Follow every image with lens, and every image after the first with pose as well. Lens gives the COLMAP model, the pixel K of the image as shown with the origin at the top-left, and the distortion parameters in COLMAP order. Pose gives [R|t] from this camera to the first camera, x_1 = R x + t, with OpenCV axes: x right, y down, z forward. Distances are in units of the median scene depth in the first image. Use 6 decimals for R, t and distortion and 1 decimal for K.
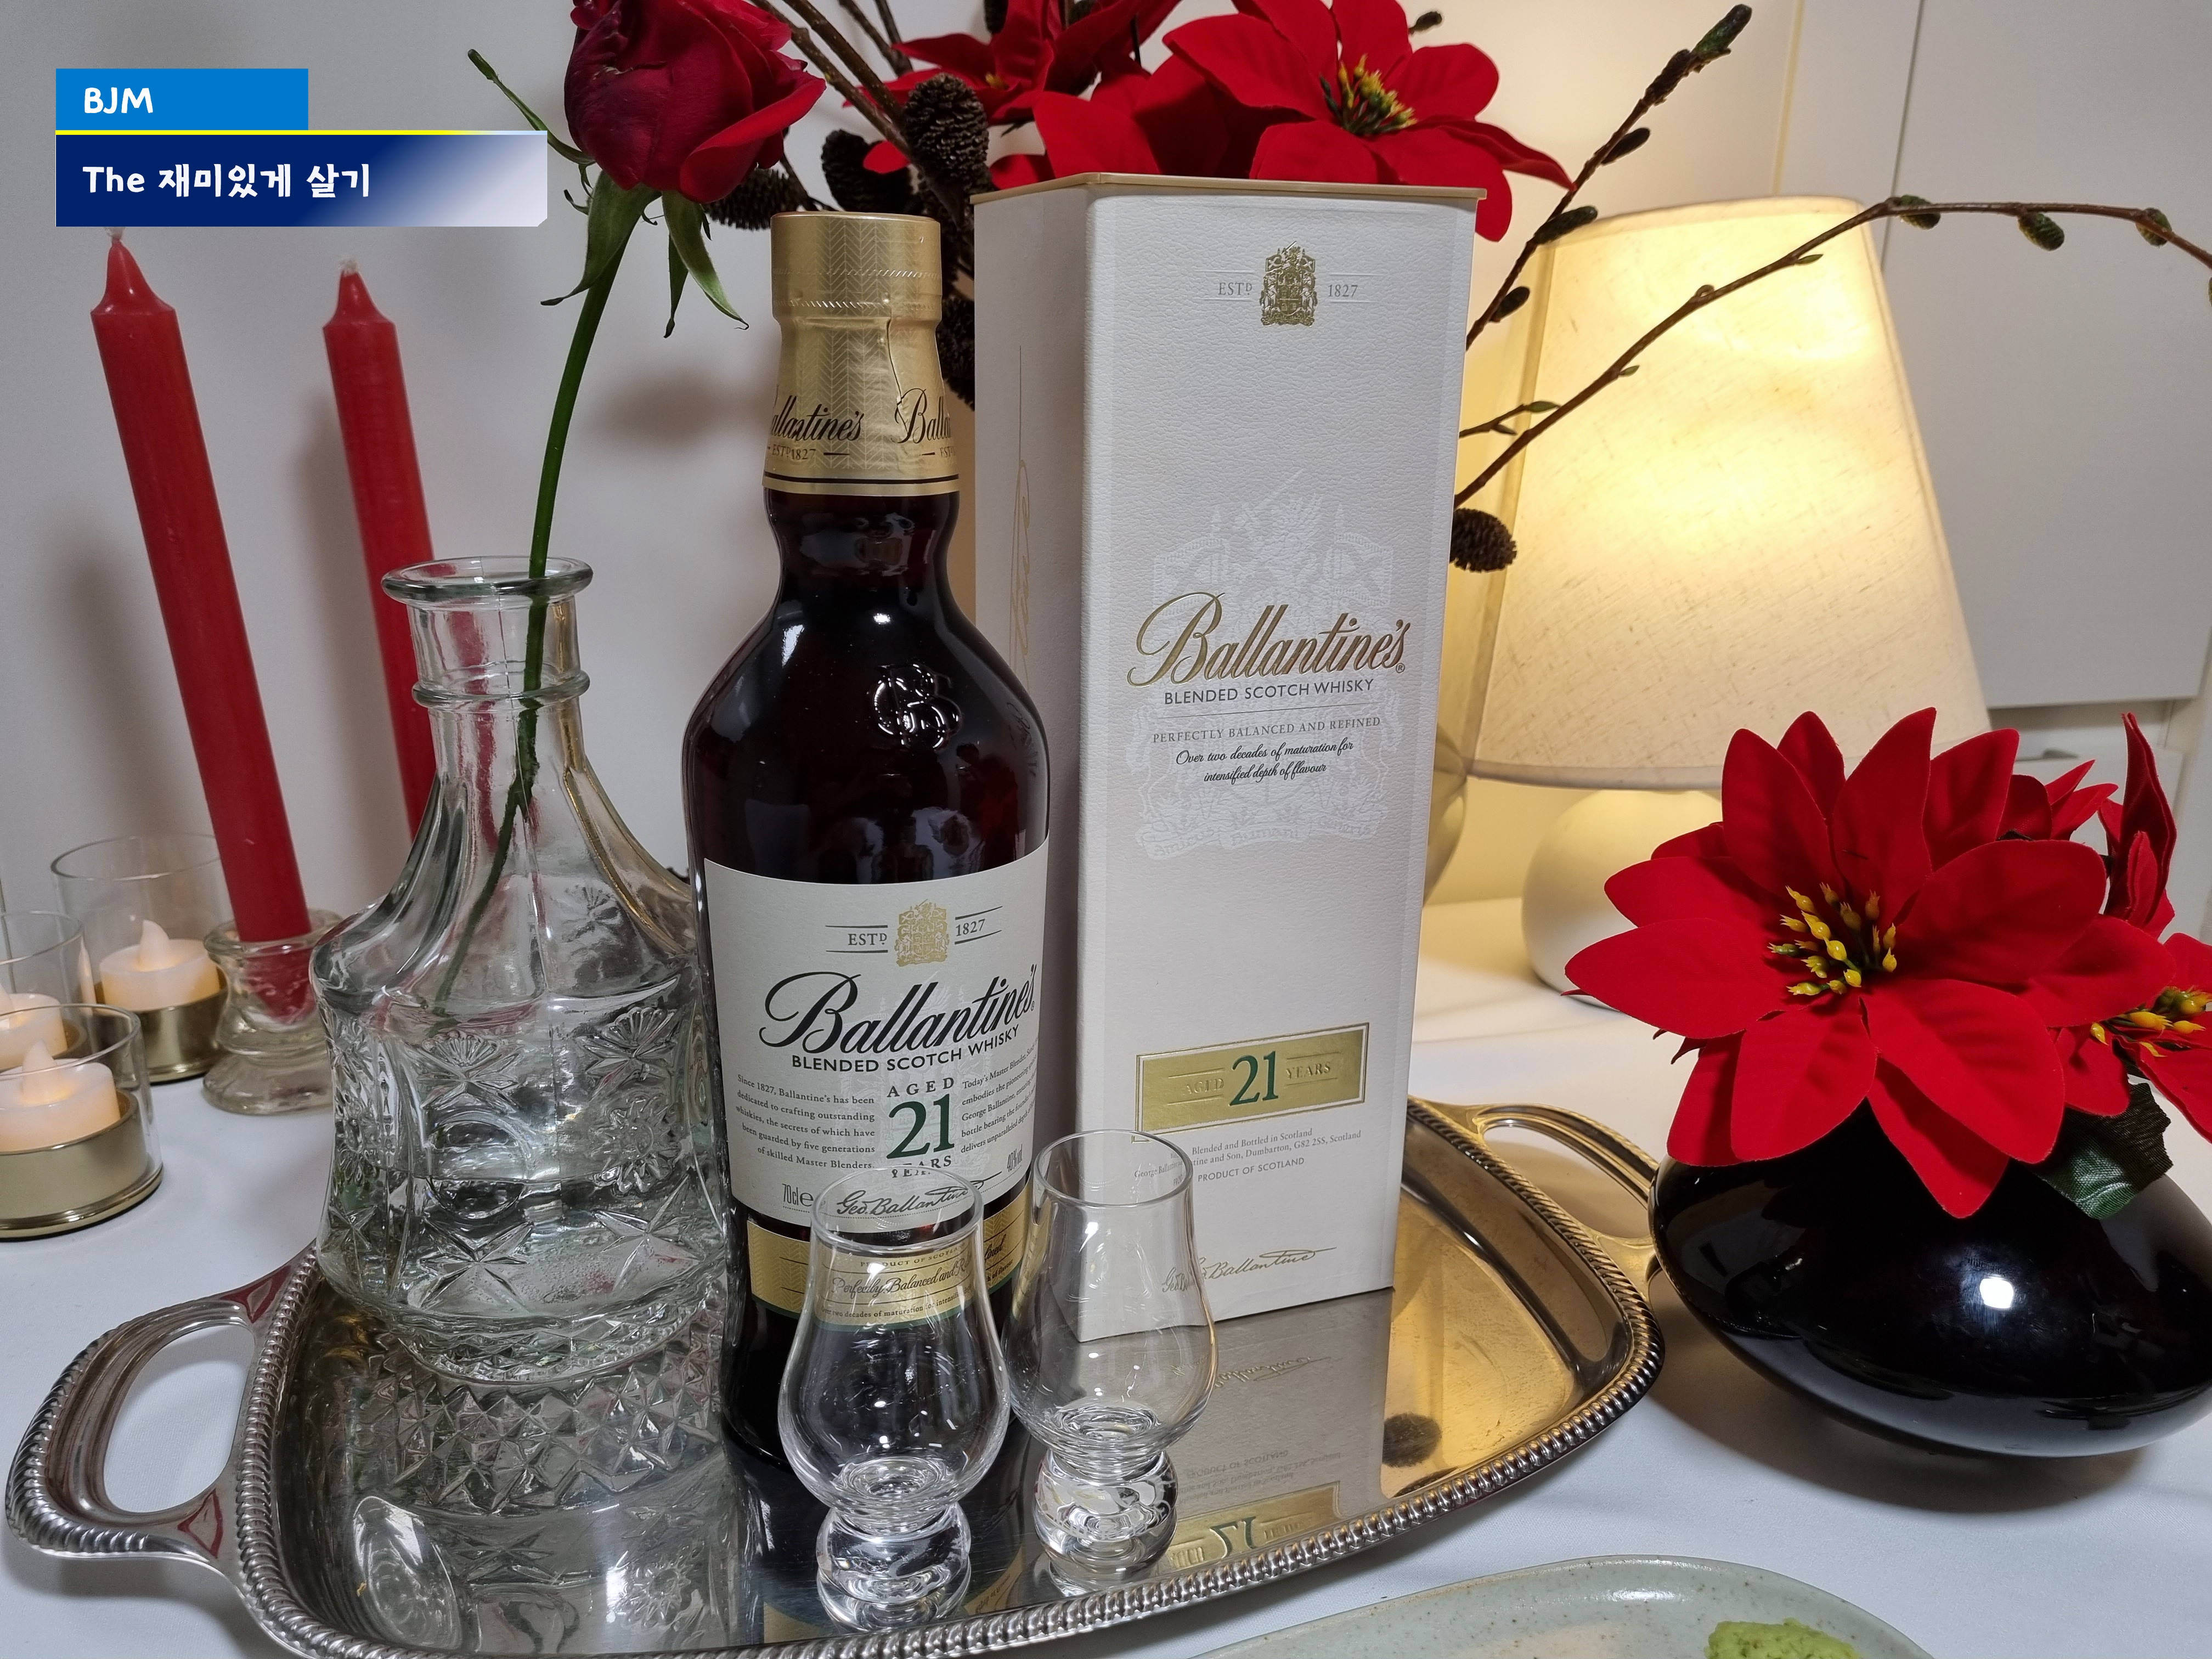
lens RADIAL K [[1740.8, 0, 1164.2], [0, 1740.8, 898.4], [0, 0, 1]] dist [0.030885, -0.012137]
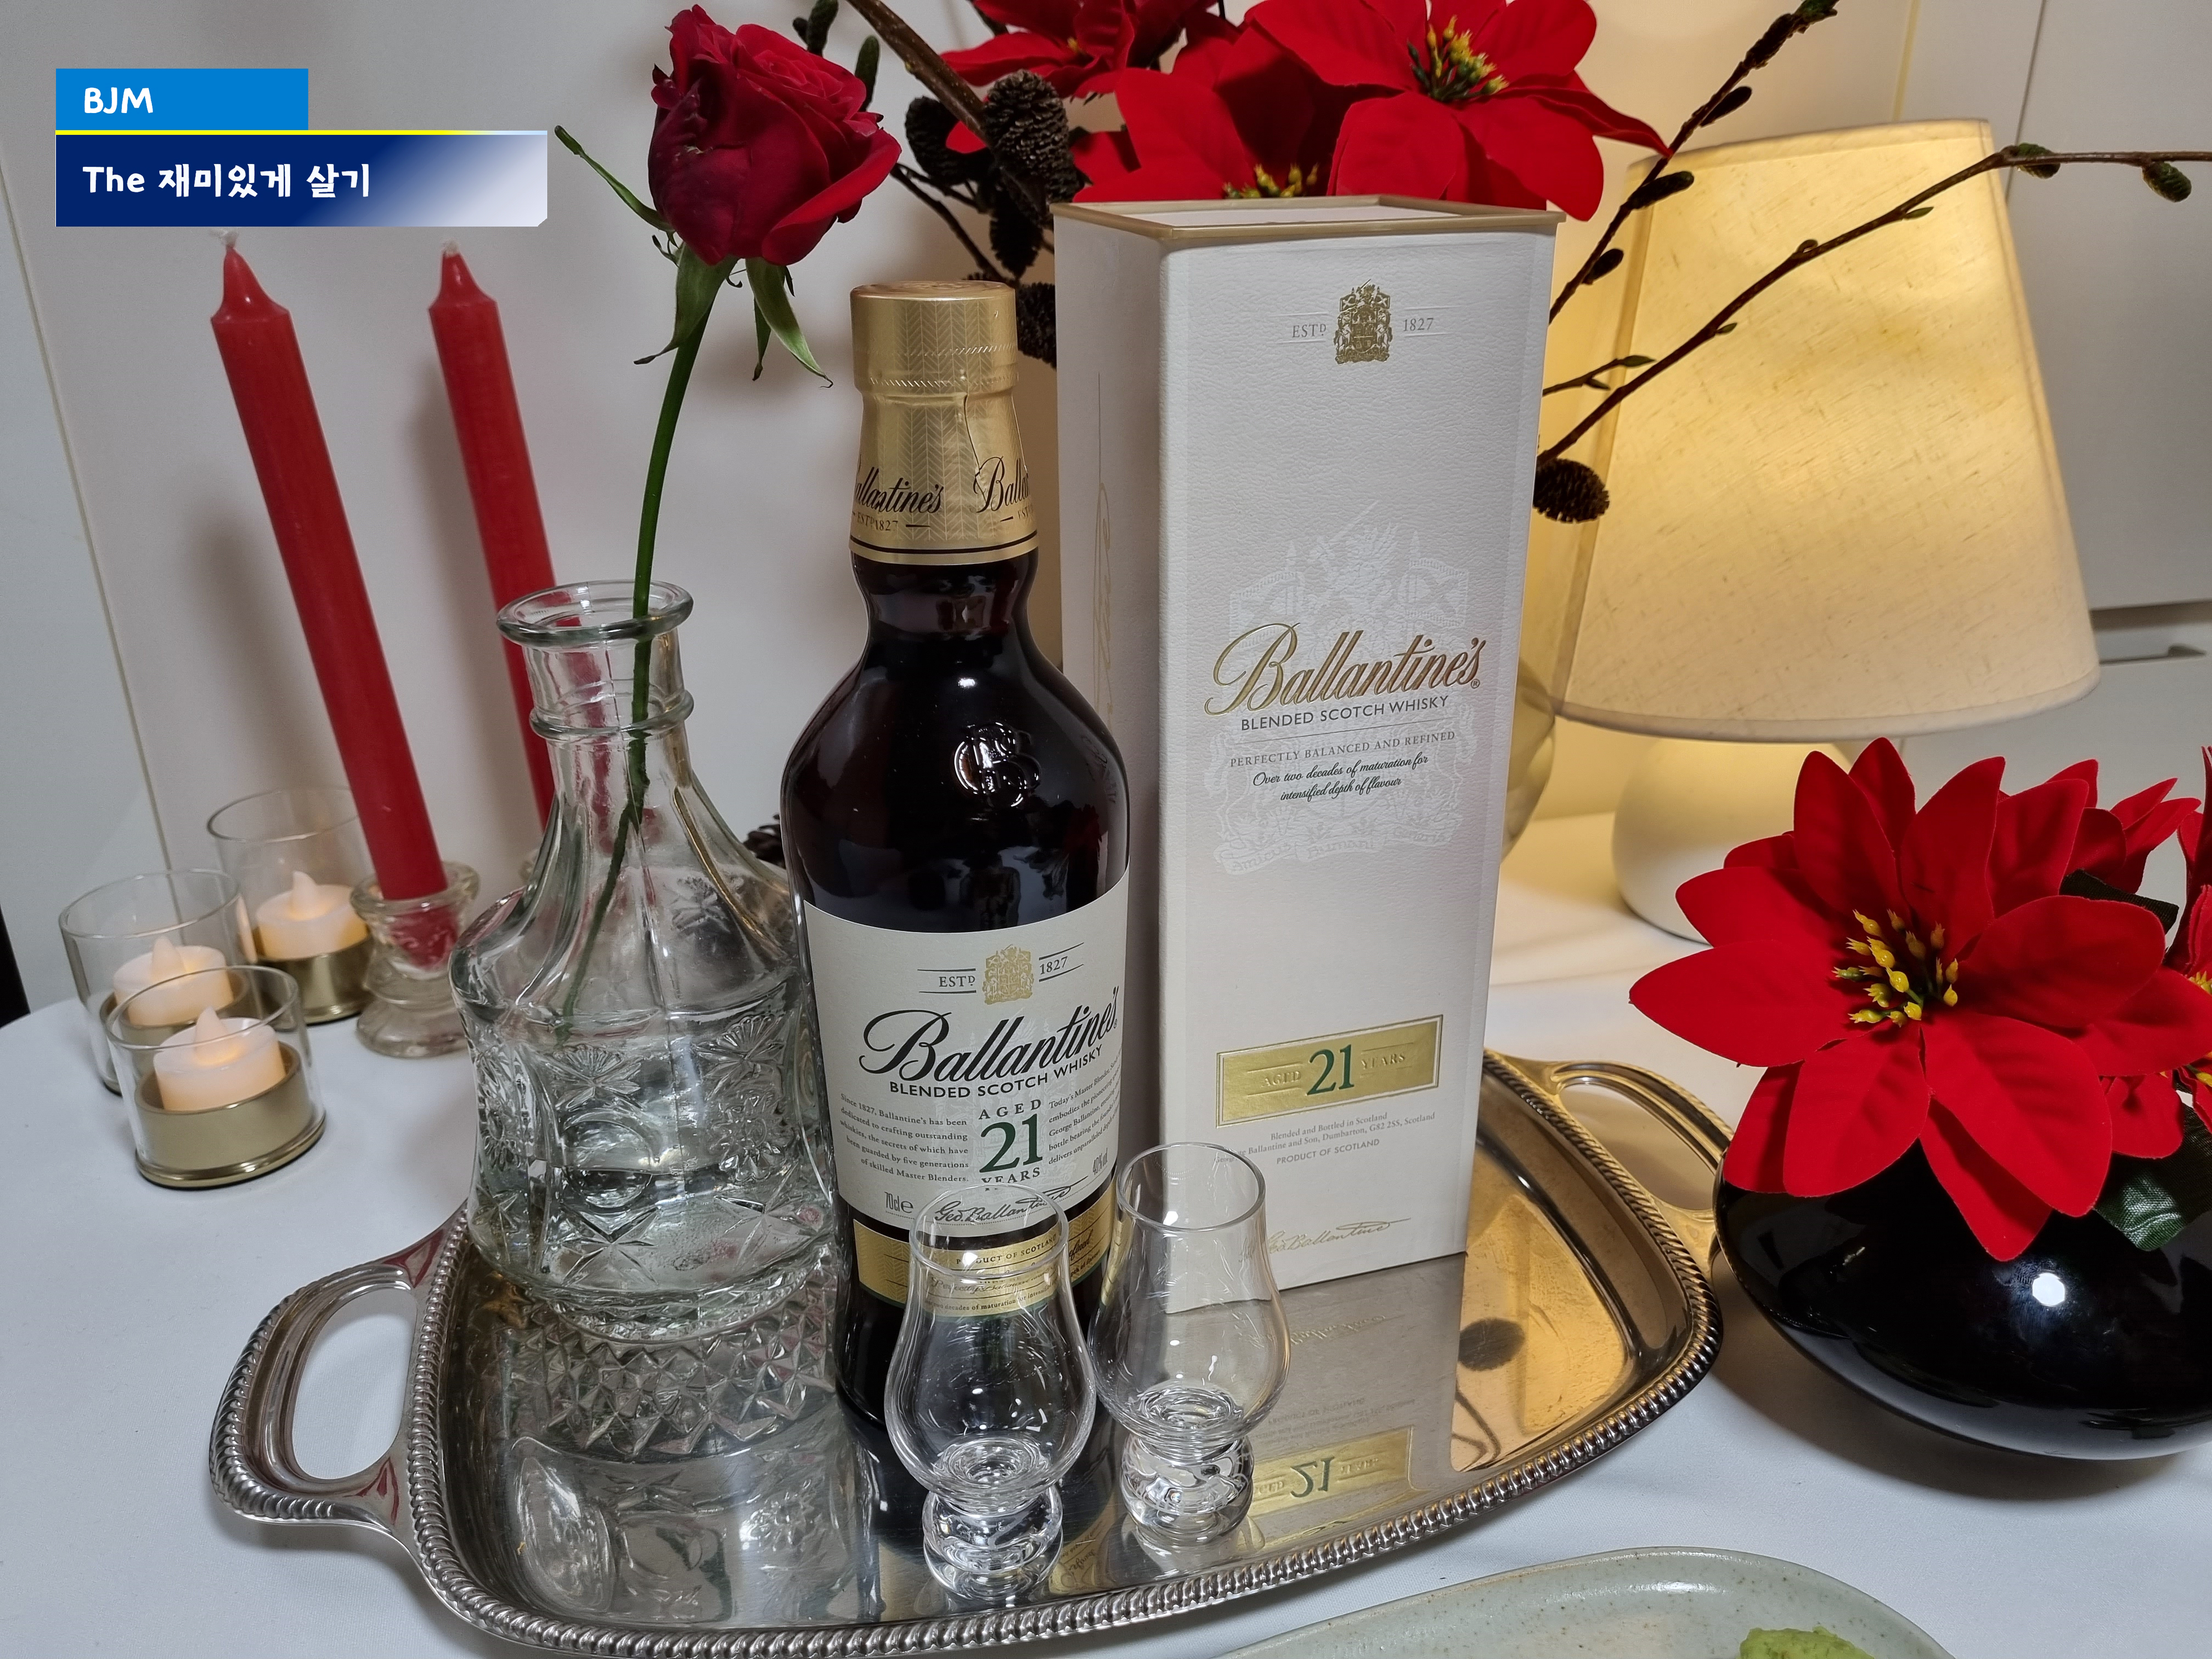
lens RADIAL K [[1740.8, 0, 1164.2], [0, 1740.8, 898.4], [0, 0, 1]] dist [0.030885, -0.012137]
pose [[0.997939, 0.001665, -0.064143, 0.020818], [0.005363, 0.994000, 0.109245, -0.125275], [0.063940, -0.109364, 0.991943, -0.033736]]
